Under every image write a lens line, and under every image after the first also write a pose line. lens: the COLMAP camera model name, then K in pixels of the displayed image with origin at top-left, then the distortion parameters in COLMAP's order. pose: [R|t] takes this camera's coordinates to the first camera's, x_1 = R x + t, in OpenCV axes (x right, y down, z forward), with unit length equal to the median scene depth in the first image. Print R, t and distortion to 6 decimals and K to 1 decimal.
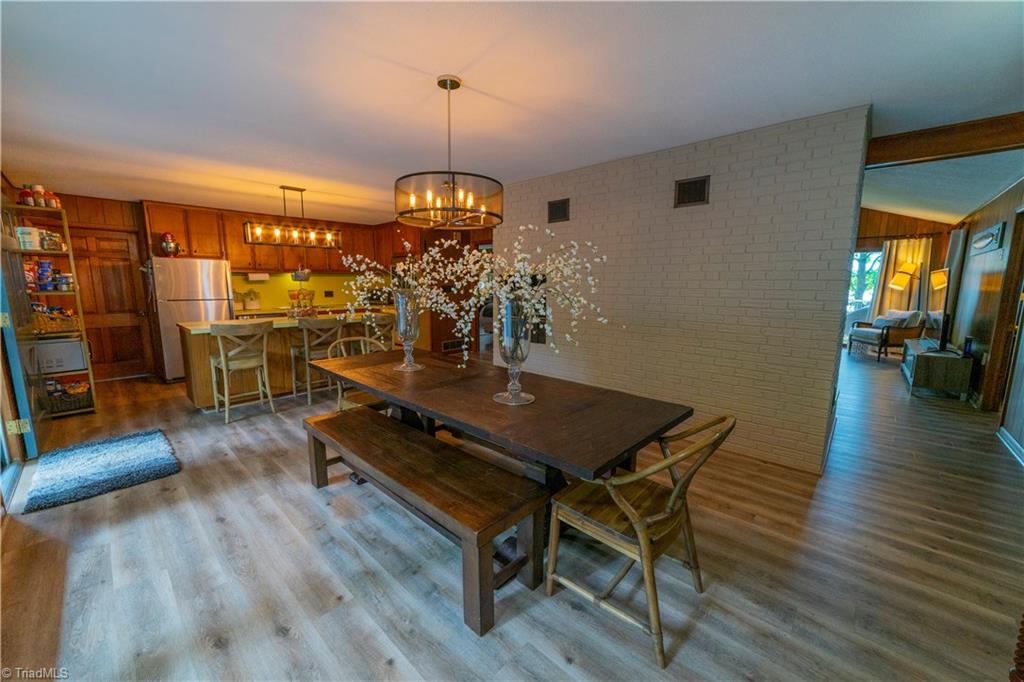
lens RADIAL K [[389.6, 0, 516.5], [0, 389.6, 339.9], [0, 0, 1]] dist [-0.001299, -0.000006]
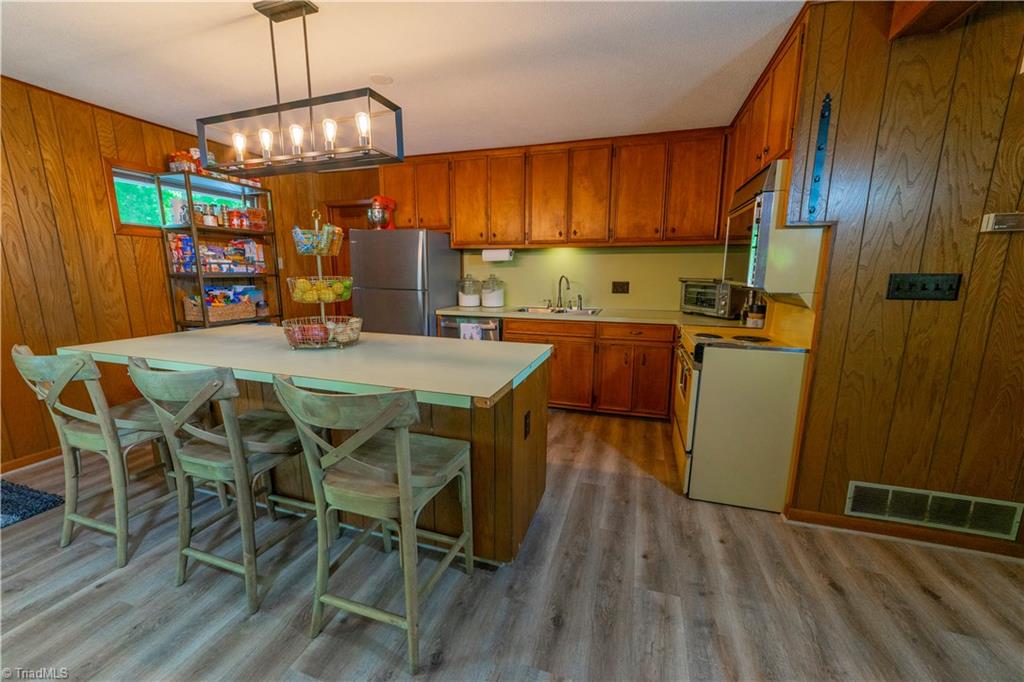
lens RADIAL K [[389.6, 0, 516.5], [0, 389.6, 339.9], [0, 0, 1]] dist [-0.001299, -0.000006]
pose [[0.415531, 0.162636, -0.894921, -0.068156], [-0.138957, 0.983686, 0.114246, -0.105465], [0.898902, 0.076883, 0.431352, 0.774007]]
